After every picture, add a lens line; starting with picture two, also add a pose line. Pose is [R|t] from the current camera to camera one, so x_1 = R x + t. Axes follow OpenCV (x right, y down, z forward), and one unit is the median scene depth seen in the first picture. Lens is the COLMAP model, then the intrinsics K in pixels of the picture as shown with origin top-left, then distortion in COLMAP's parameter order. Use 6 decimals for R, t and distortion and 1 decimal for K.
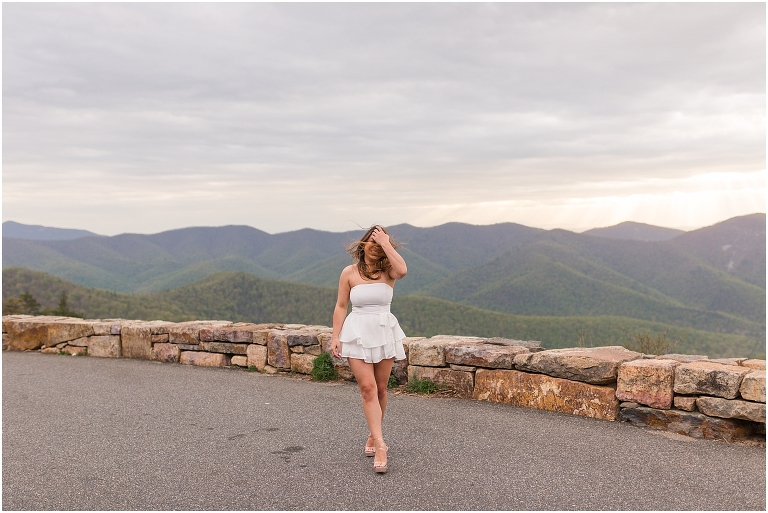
lens RADIAL K [[729.3, 0, 383.0], [0, 729.3, 255.8], [0, 0, 1]] dist [0.001780, 0.006544]
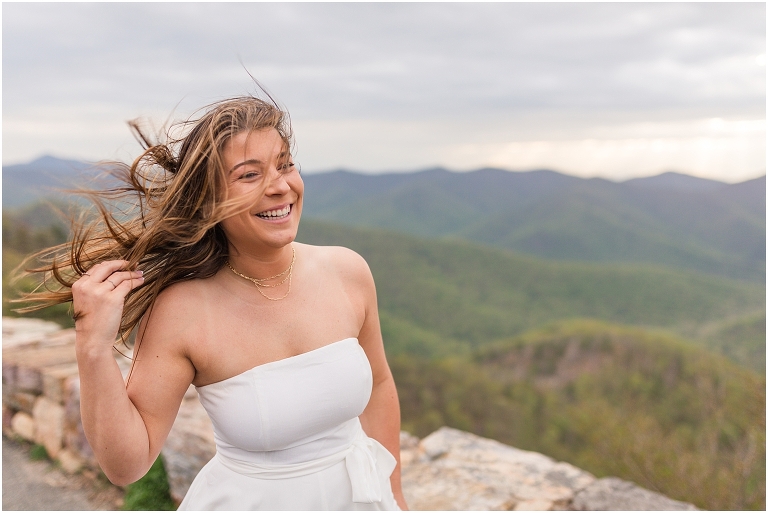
lens RADIAL K [[724.0, 0, 382.3], [0, 724.0, 257.1], [0, 0, 1]] dist [-0.000696, 0.010726]
pose [[0.998452, 0.030886, -0.046267, 0.055495], [-0.026945, 0.996142, 0.083514, -0.011028], [0.048668, -0.082138, 0.995432, 0.599154]]
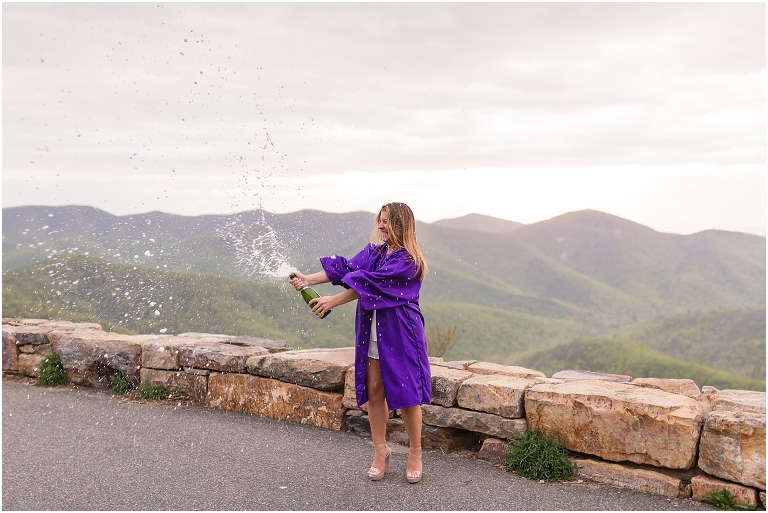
lens RADIAL K [[722.2, 0, 382.9], [0, 722.2, 254.3], [0, 0, 1]] dist [-0.004287, 0.017454]
pose [[0.980244, 0.017149, 0.197047, 0.129083], [-0.020408, 0.999686, 0.014519, -0.006178], [-0.196736, -0.018254, 0.980287, 0.071912]]
